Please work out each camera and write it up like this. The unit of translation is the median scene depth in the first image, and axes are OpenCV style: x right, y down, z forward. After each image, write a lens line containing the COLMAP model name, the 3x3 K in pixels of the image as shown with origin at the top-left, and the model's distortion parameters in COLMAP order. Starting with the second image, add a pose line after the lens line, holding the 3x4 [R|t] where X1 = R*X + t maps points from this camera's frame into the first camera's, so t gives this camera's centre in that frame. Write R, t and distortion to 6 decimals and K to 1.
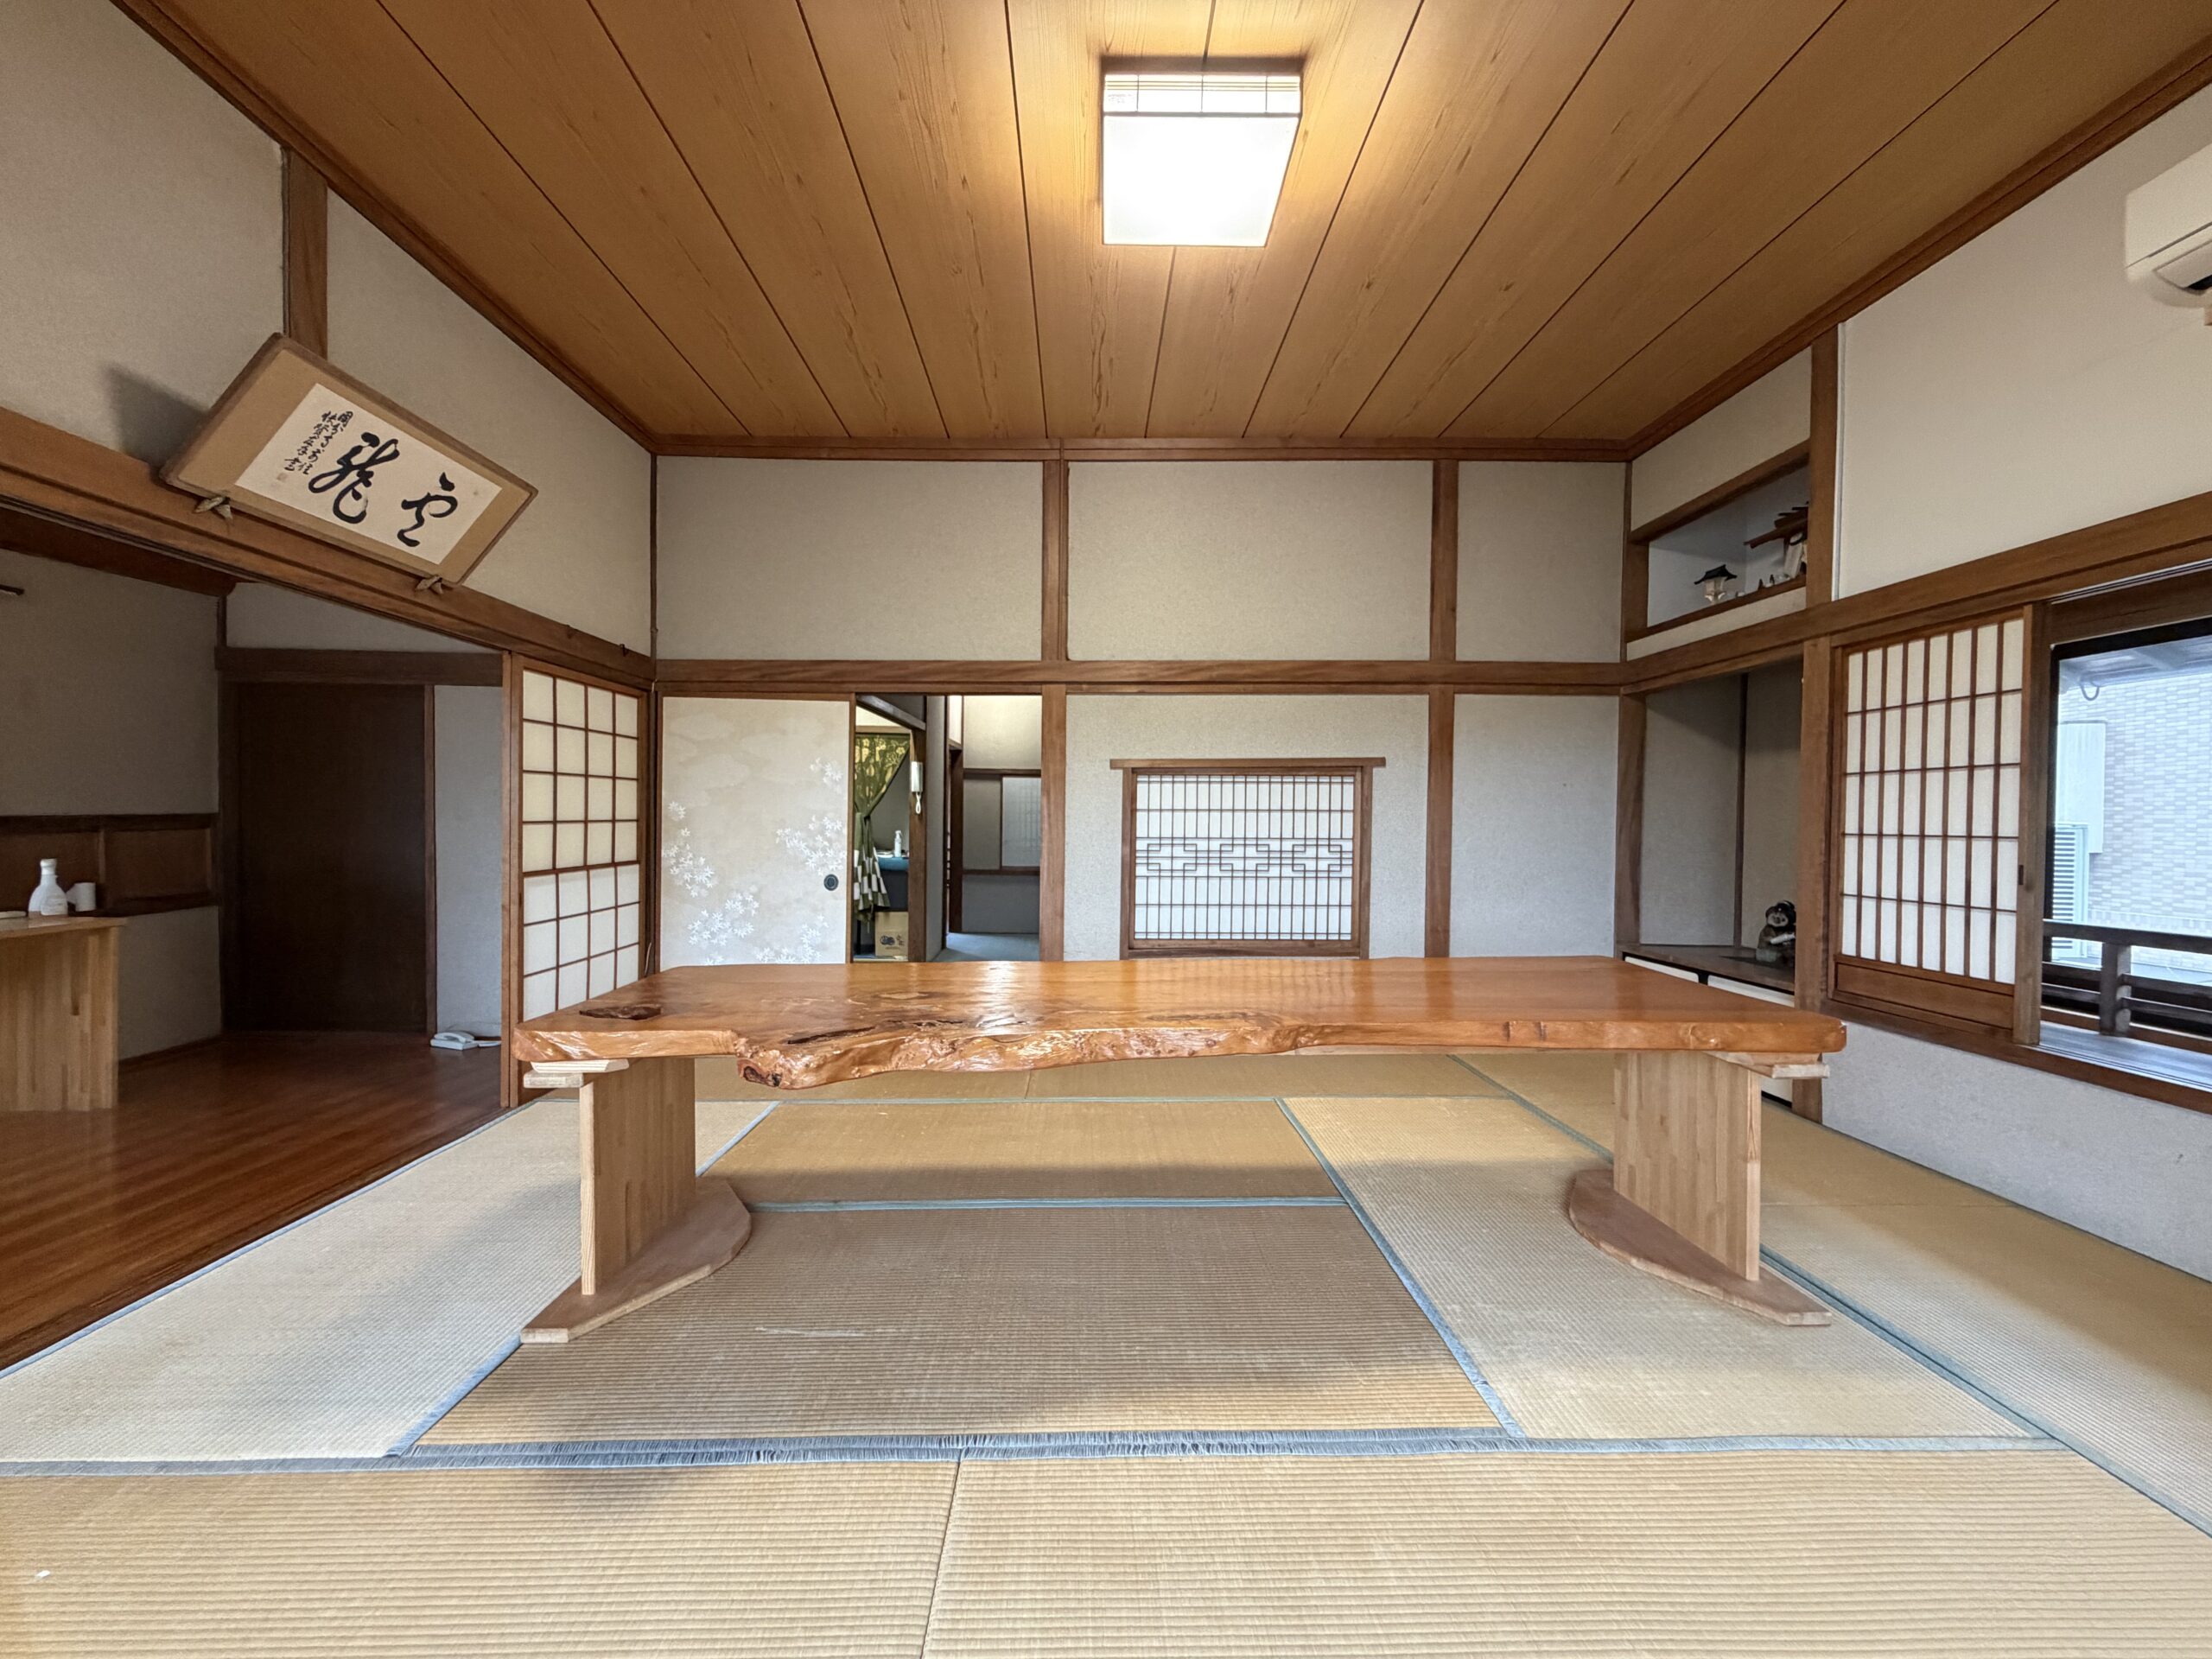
lens RADIAL K [[887.5, 0, 1095.3], [0, 887.5, 827.5], [0, 0, 1]] dist [-0.000773, 0.000281]
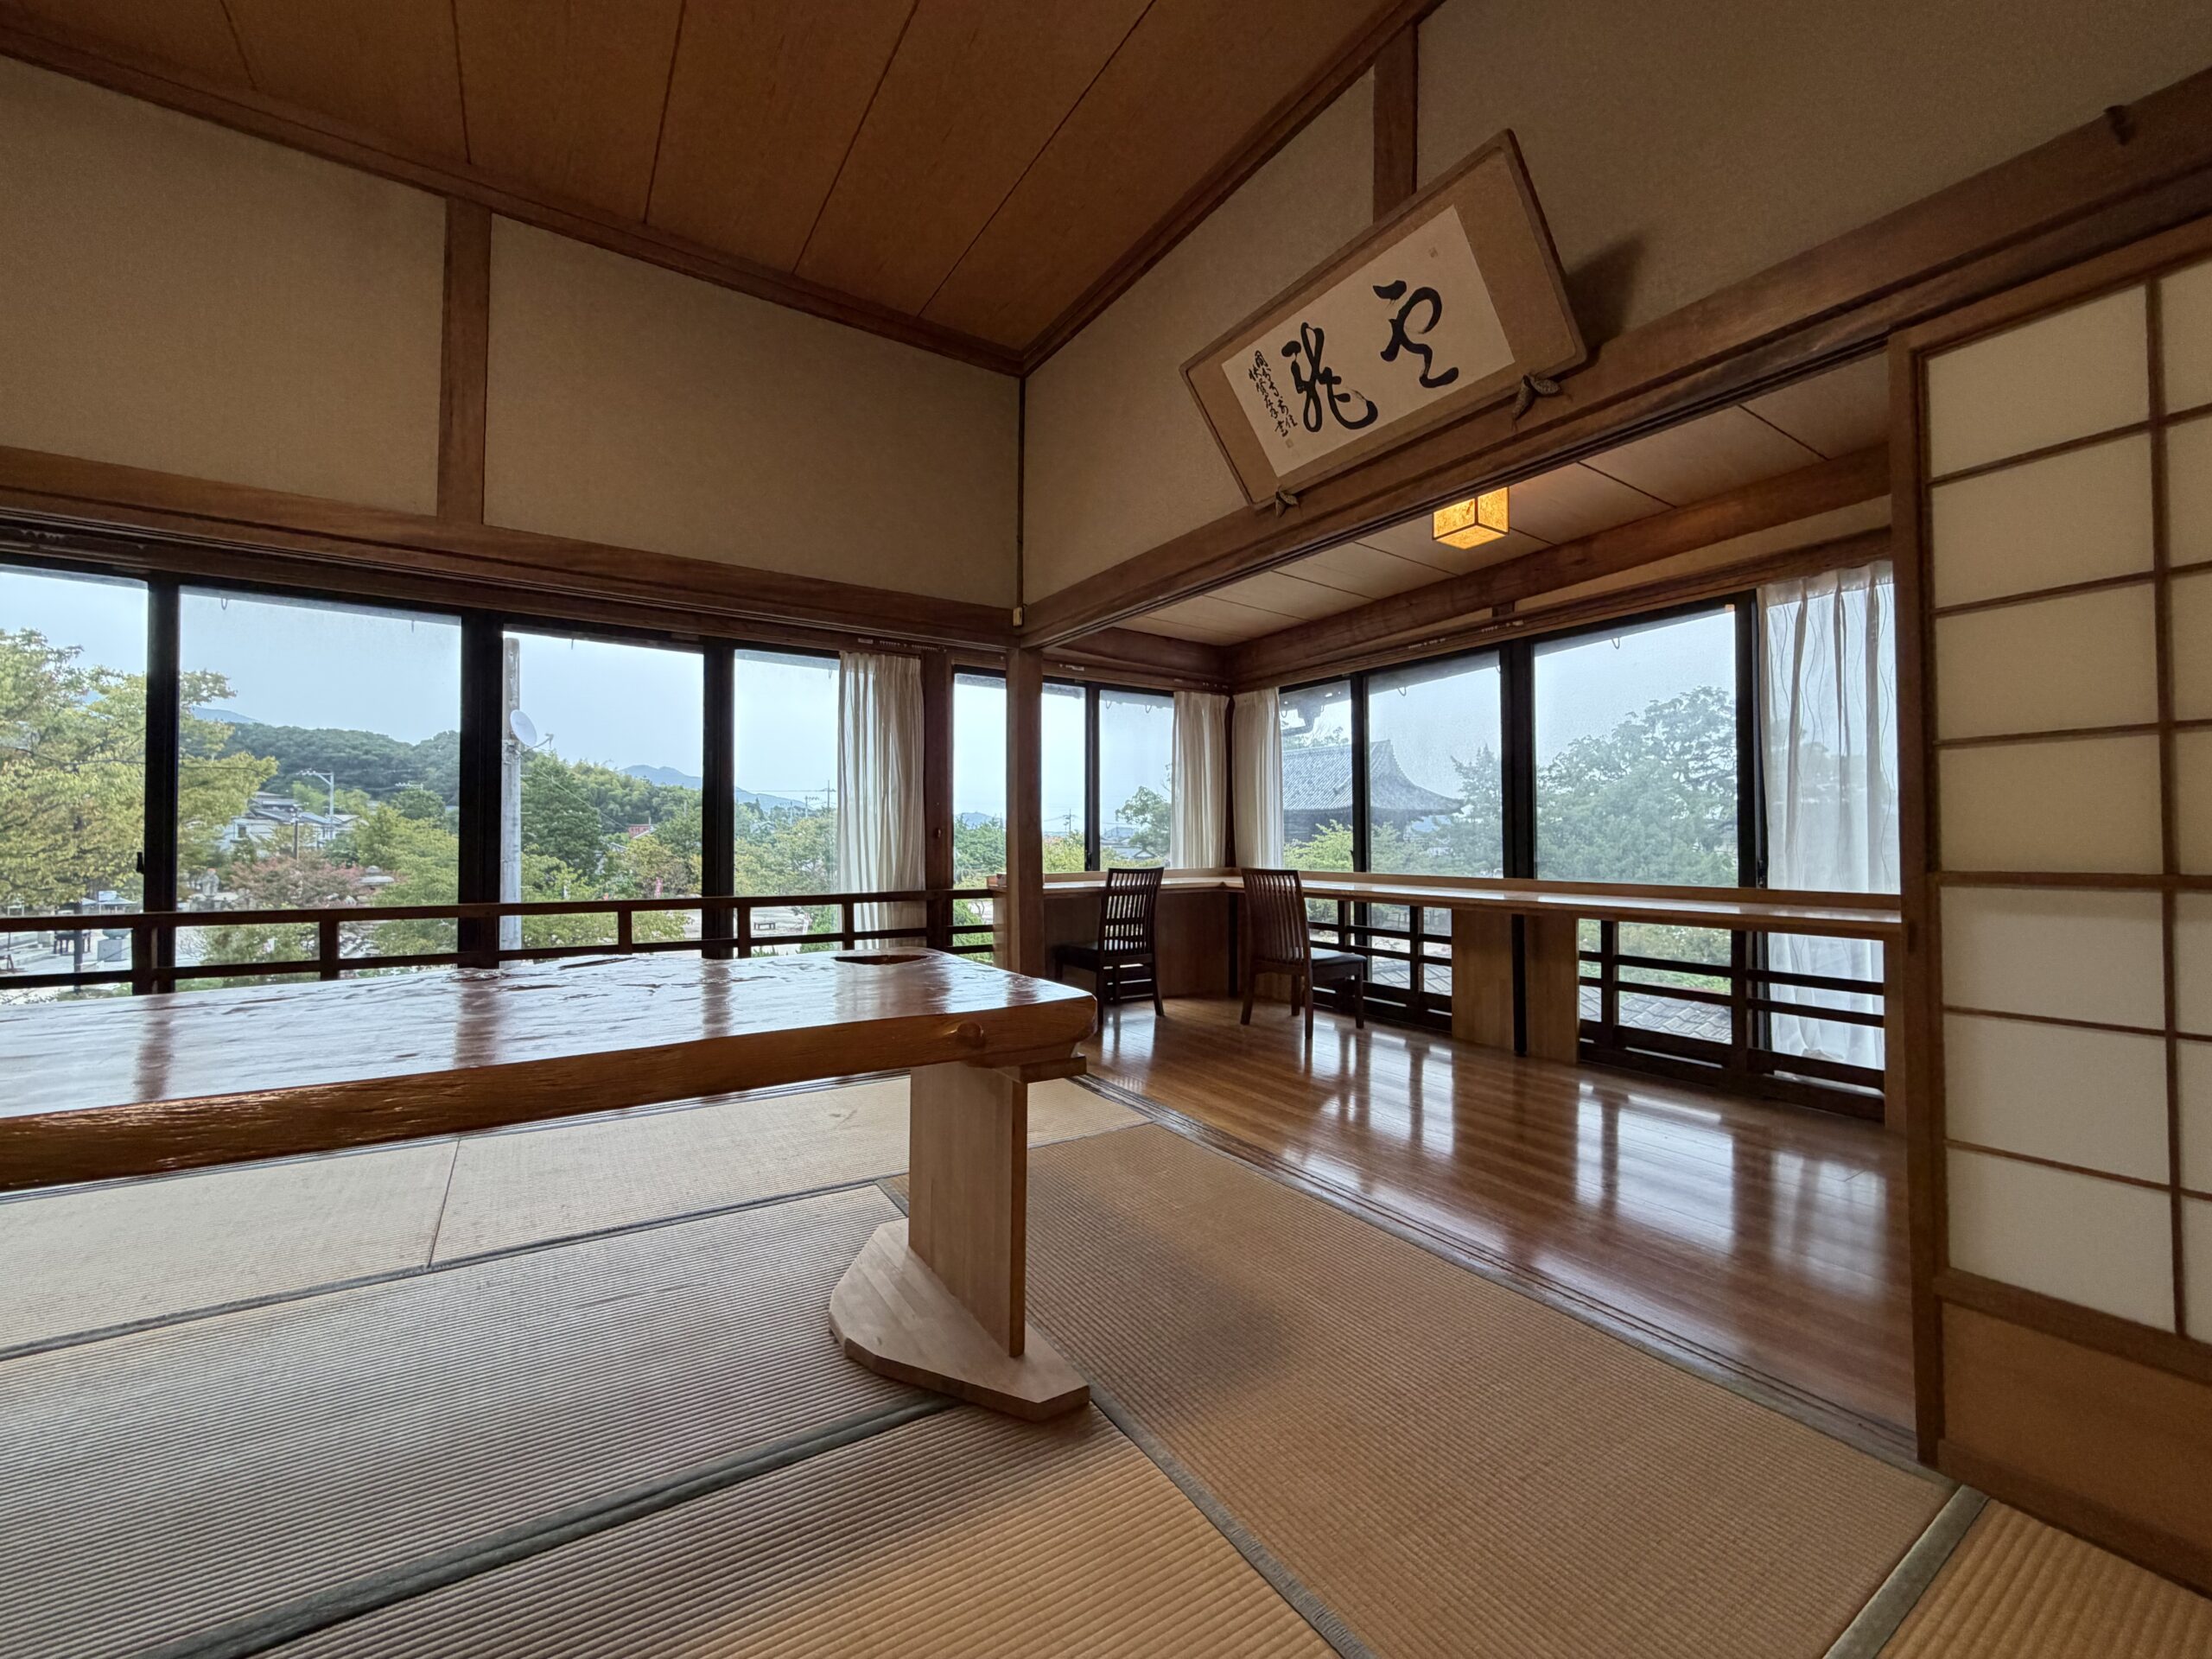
lens RADIAL K [[887.5, 0, 1095.3], [0, 887.5, 827.5], [0, 0, 1]] dist [-0.000773, 0.000281]
pose [[-0.849370, -0.017990, -0.527491, -0.134147], [-0.013474, 0.999832, -0.012403, 0.044375], [0.527626, -0.003427, -0.849470, 1.213378]]
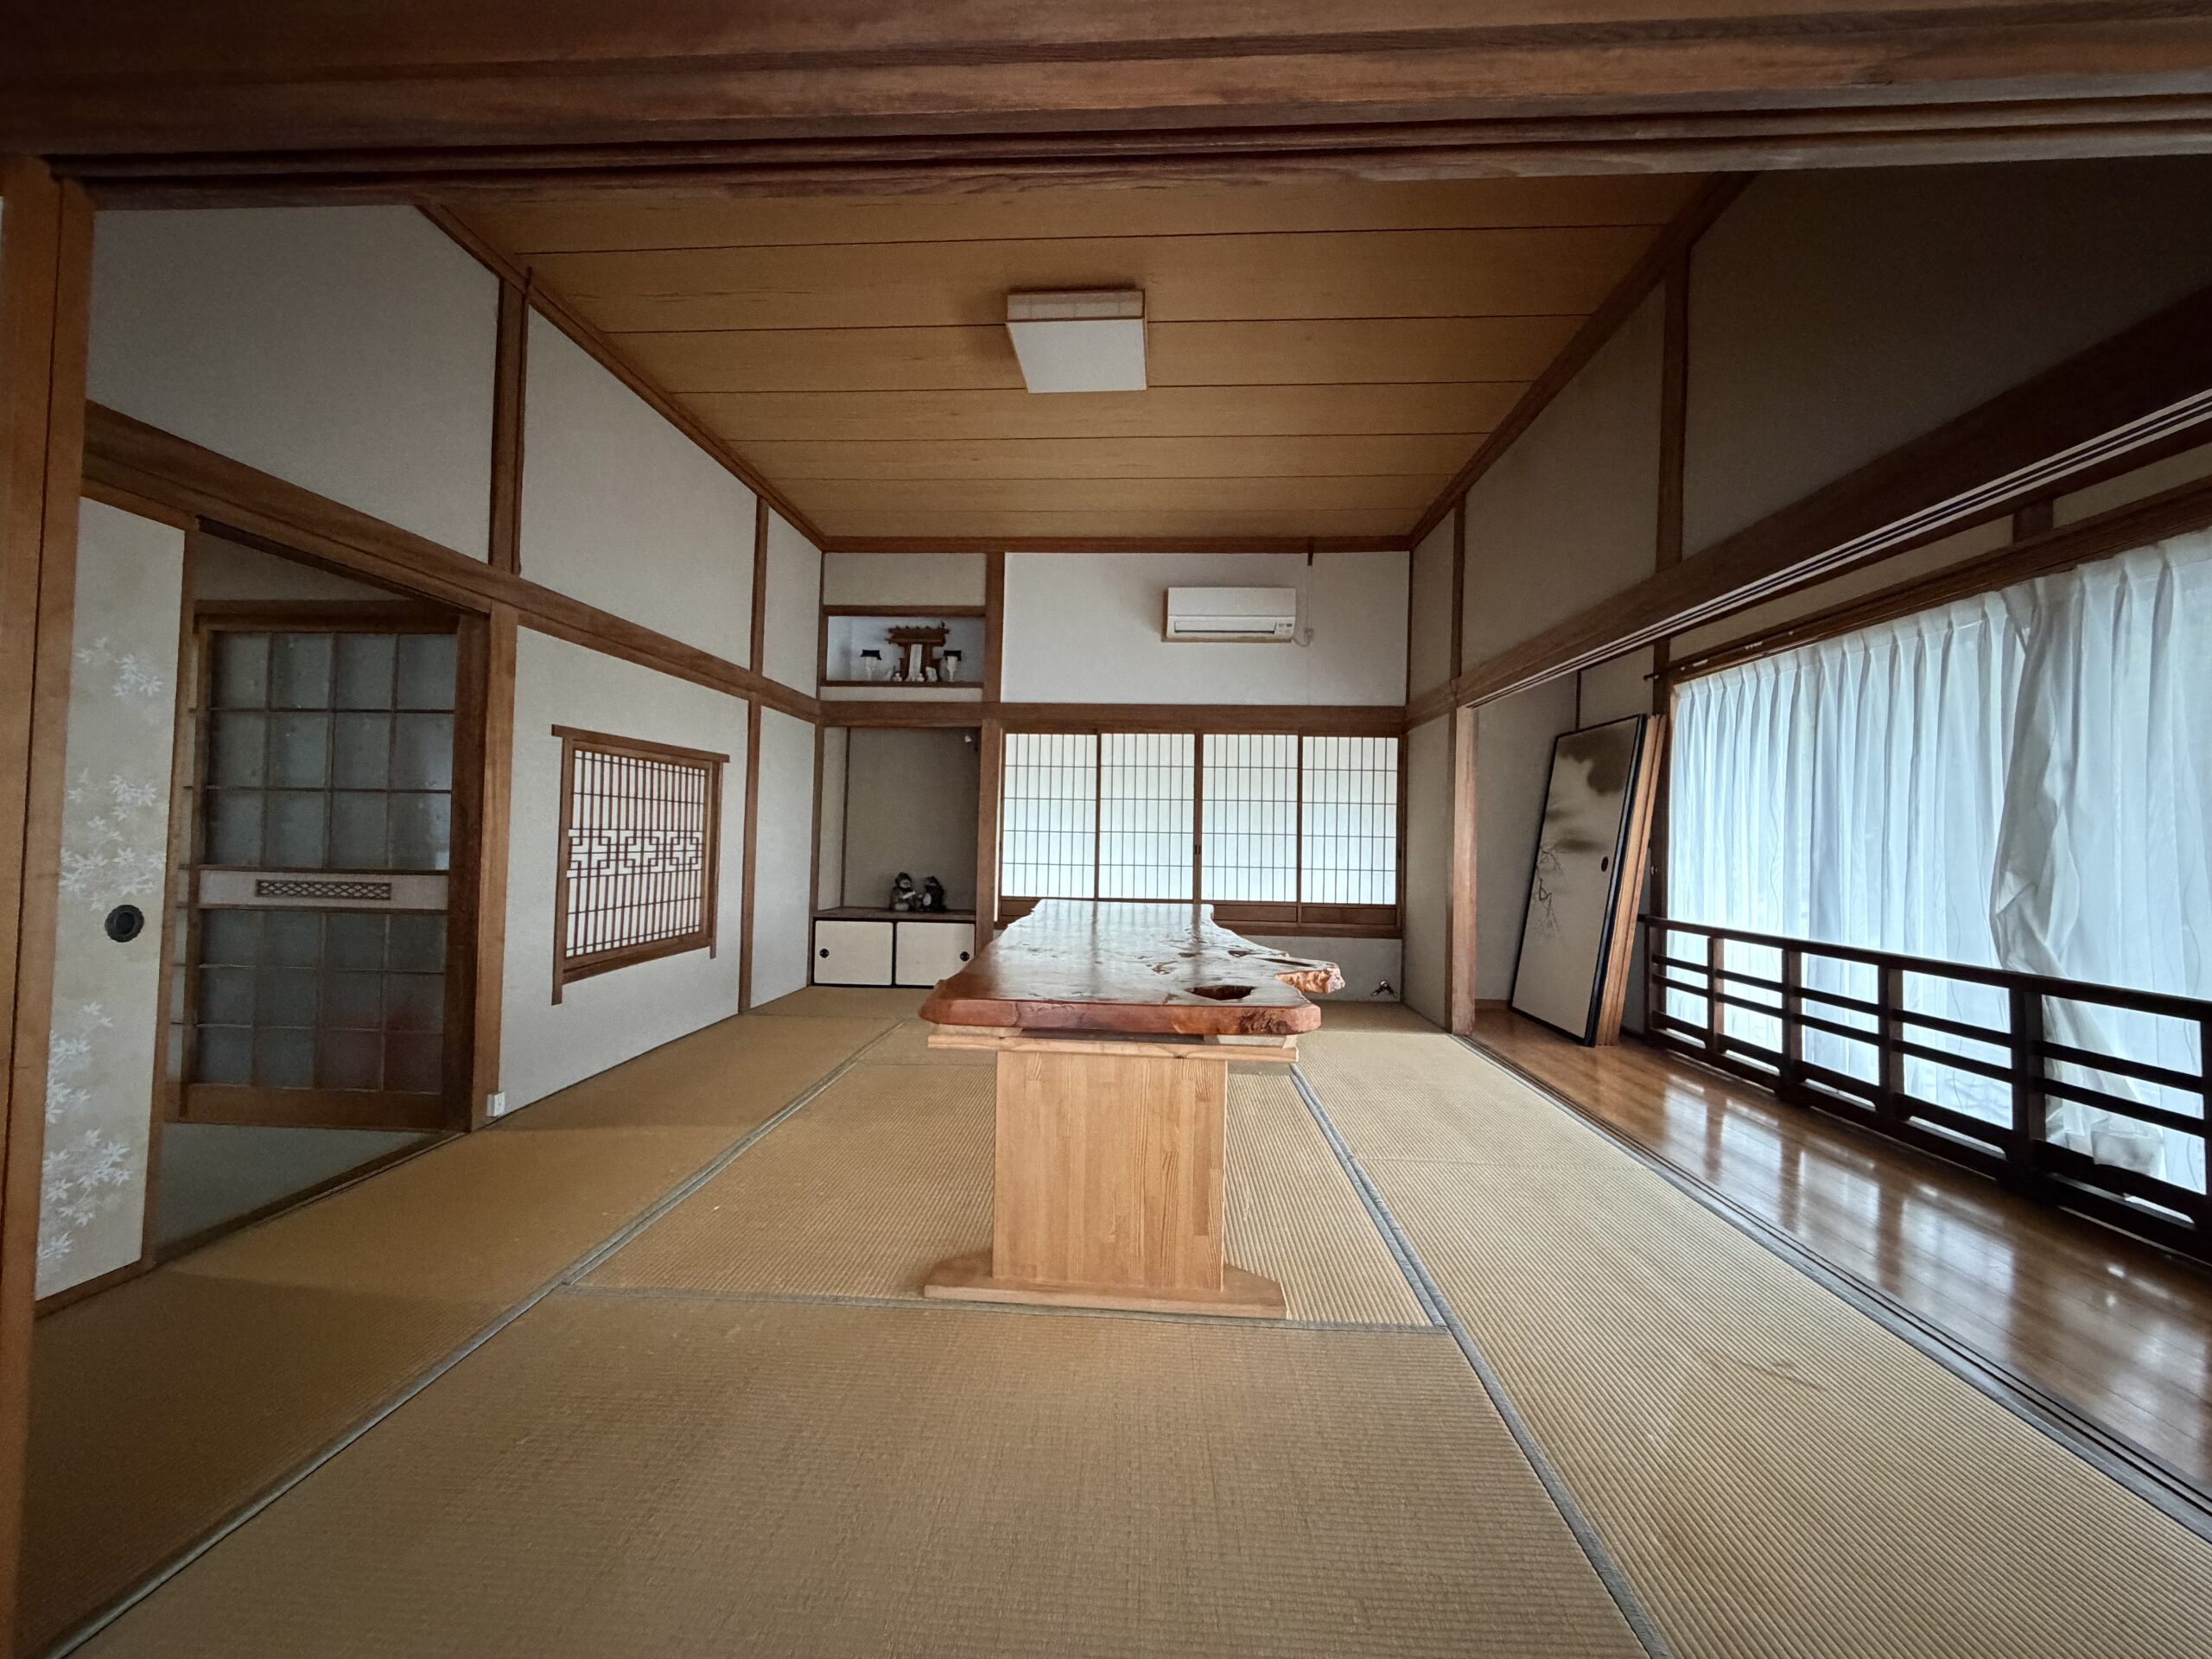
lens RADIAL K [[887.5, 0, 1095.3], [0, 887.5, 827.5], [0, 0, 1]] dist [-0.000773, 0.000281]
pose [[0.071634, 0.009063, 0.997390, -0.978522], [-0.012775, 0.999885, -0.008168, 0.015985], [-0.997349, -0.012156, 0.071741, 0.669944]]
